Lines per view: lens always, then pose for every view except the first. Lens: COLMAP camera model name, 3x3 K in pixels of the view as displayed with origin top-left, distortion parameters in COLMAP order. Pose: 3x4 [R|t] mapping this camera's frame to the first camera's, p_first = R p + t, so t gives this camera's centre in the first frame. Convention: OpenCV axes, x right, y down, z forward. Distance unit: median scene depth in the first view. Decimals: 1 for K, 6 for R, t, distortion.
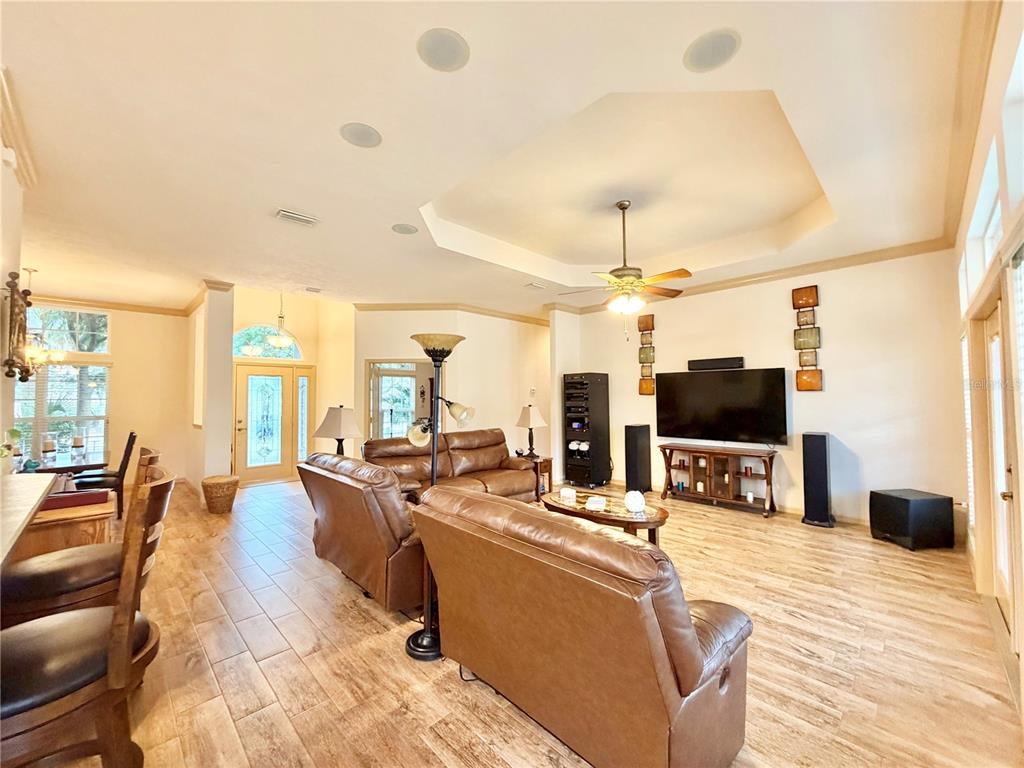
lens RADIAL K [[411.9, 0, 504.8], [0, 411.9, 384.0], [0, 0, 1]] dist [-0.000950, 0.000217]
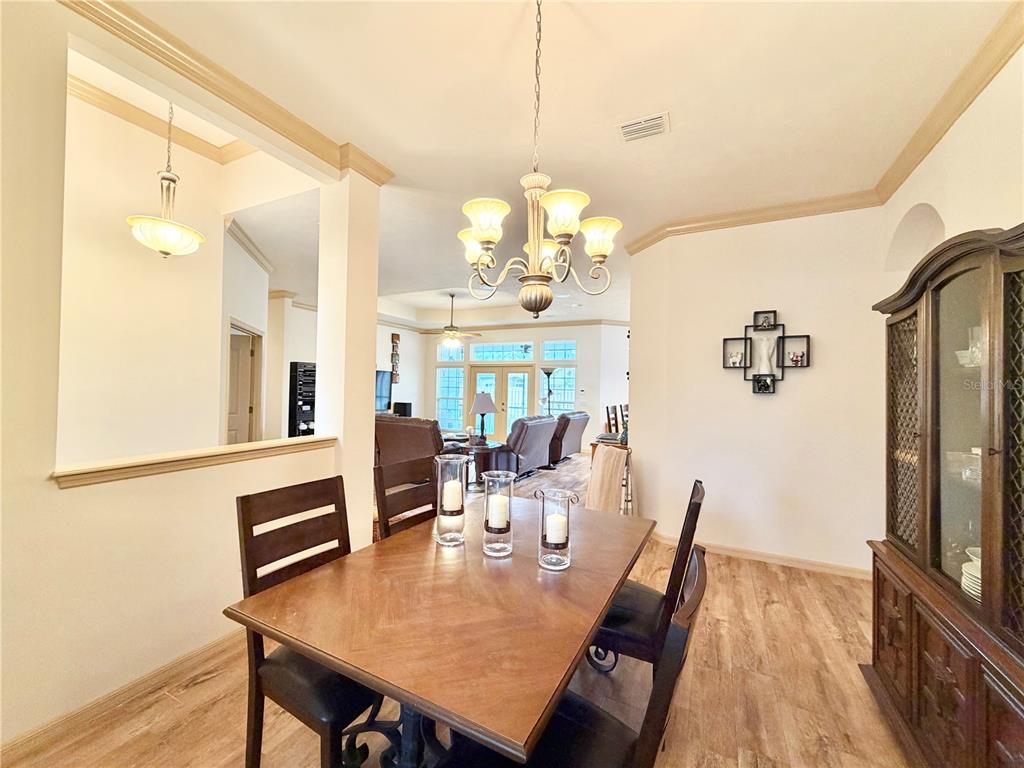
lens RADIAL K [[411.9, 0, 504.8], [0, 411.9, 384.0], [0, 0, 1]] dist [-0.000950, 0.000217]
pose [[-0.307416, 0.002864, 0.951571, -1.442148], [-0.048764, 0.998634, -0.018759, 0.037852], [-0.950325, -0.052169, -0.306856, 1.101180]]
